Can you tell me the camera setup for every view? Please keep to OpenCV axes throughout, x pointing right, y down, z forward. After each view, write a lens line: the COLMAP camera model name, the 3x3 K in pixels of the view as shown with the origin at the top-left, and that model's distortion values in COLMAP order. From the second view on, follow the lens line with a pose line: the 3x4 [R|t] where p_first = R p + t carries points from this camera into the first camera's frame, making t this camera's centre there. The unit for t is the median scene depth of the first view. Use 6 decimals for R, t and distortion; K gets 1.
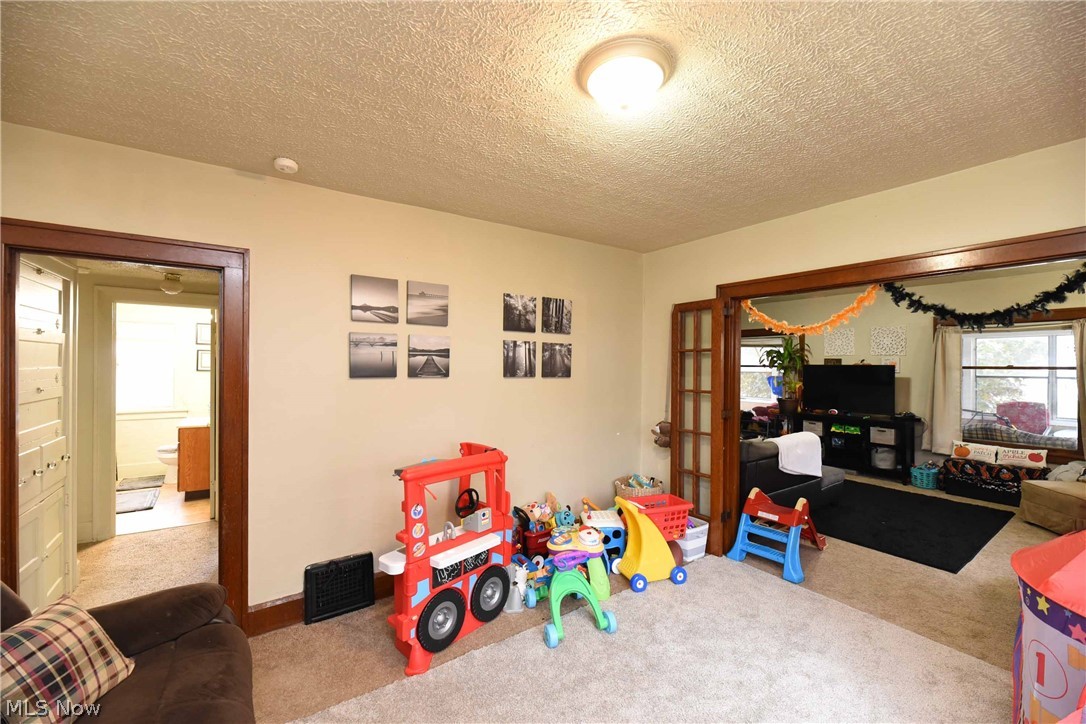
lens RADIAL K [[435.6, 0, 540.8], [0, 435.6, 361.2], [0, 0, 1]] dist [-0.004359, -0.001665]
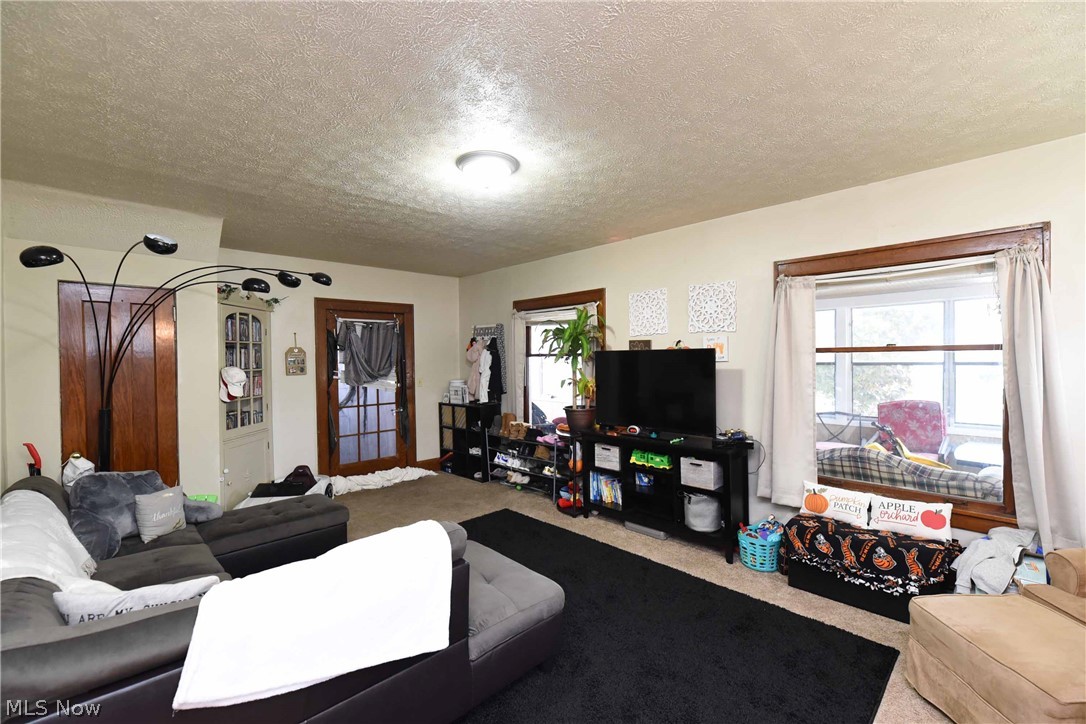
lens RADIAL K [[464.7, 0, 543.3], [0, 464.7, 361.1], [0, 0, 1]] dist [-0.003142, 0.000045]
pose [[0.985385, -0.022158, 0.168897, 0.518734], [0.019413, 0.999652, 0.017886, 0.011040], [-0.169234, -0.014346, 0.985471, 0.464805]]
